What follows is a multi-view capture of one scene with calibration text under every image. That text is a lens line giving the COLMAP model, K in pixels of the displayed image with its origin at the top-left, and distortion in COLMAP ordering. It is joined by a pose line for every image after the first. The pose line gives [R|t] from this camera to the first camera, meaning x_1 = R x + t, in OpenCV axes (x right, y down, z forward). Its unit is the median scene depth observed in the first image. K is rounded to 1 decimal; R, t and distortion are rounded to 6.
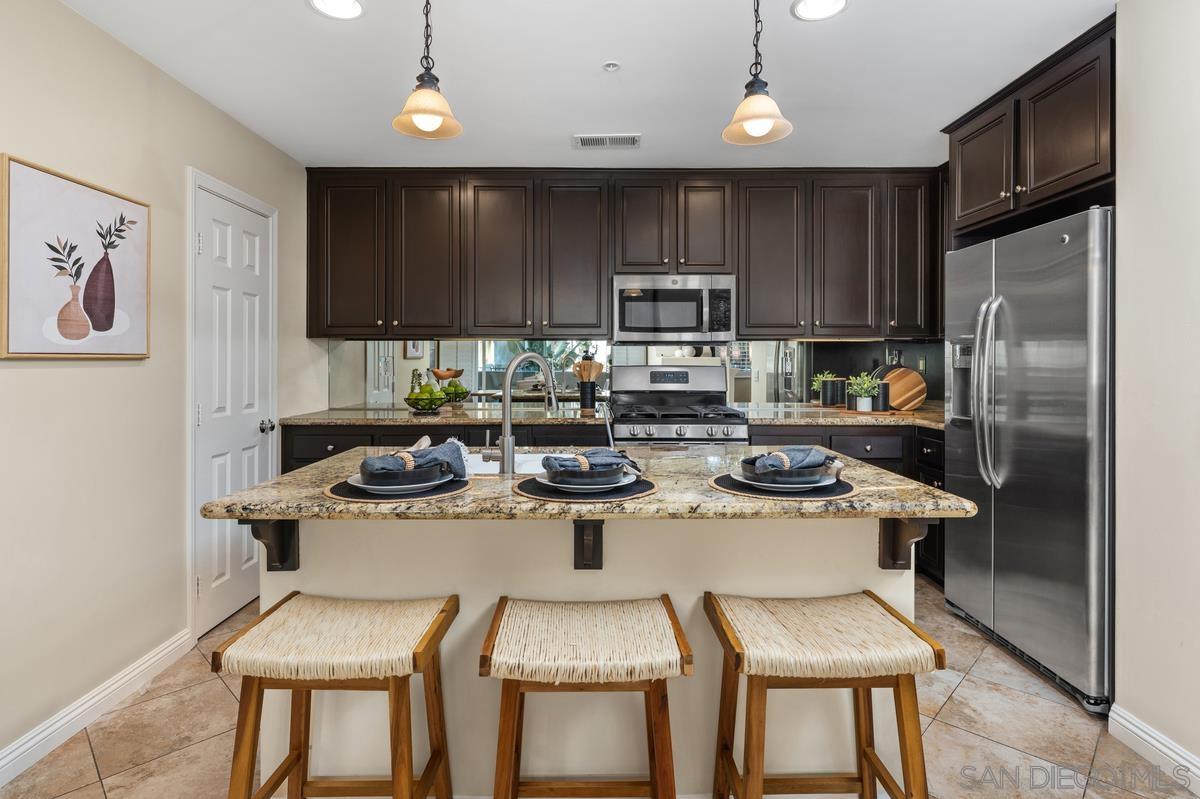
lens RADIAL K [[617.1, 0, 636.5], [0, 617.1, 383.0], [0, 0, 1]] dist [0.006786, 0.000006]
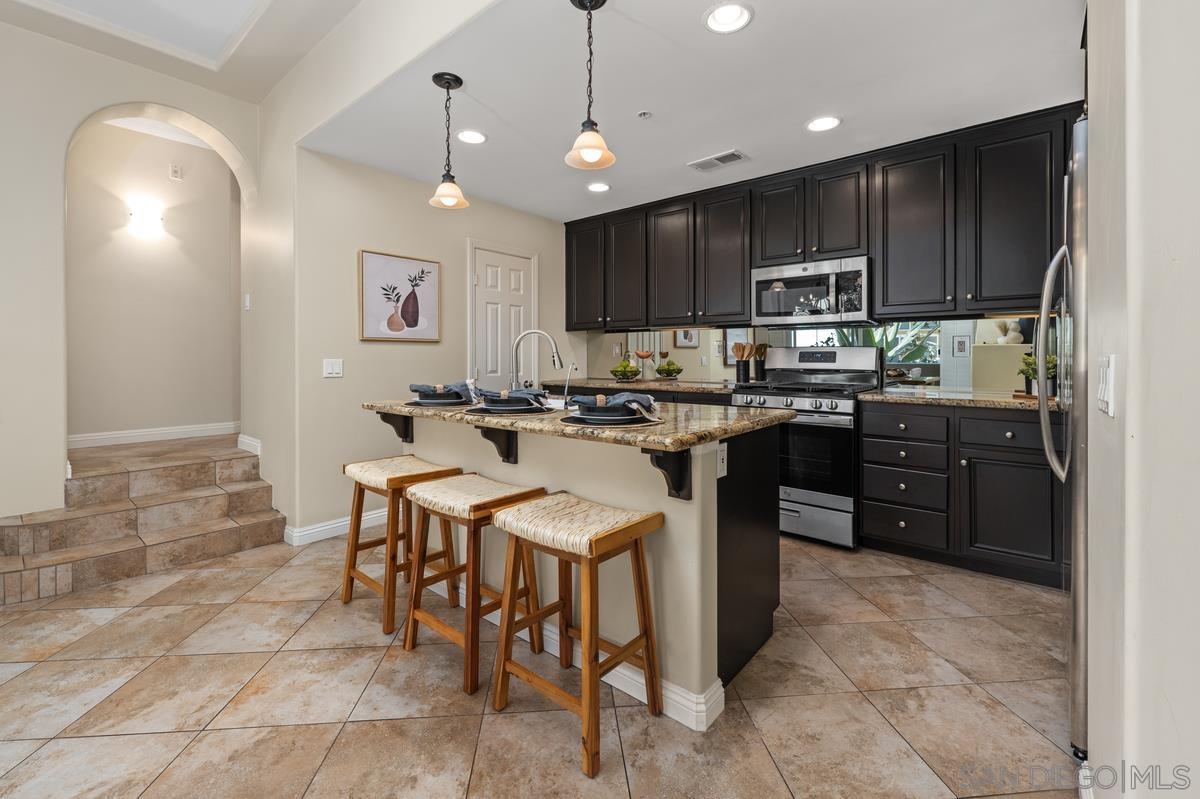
lens RADIAL K [[518.1, 0, 596.3], [0, 518.1, 368.5], [0, 0, 1]] dist [0.001870, 0.000924]
pose [[0.762701, 0.012488, -0.646631, 0.628311], [-0.019241, 0.999809, -0.003387, 0.039516], [0.646465, 0.015025, 0.762796, 0.090696]]
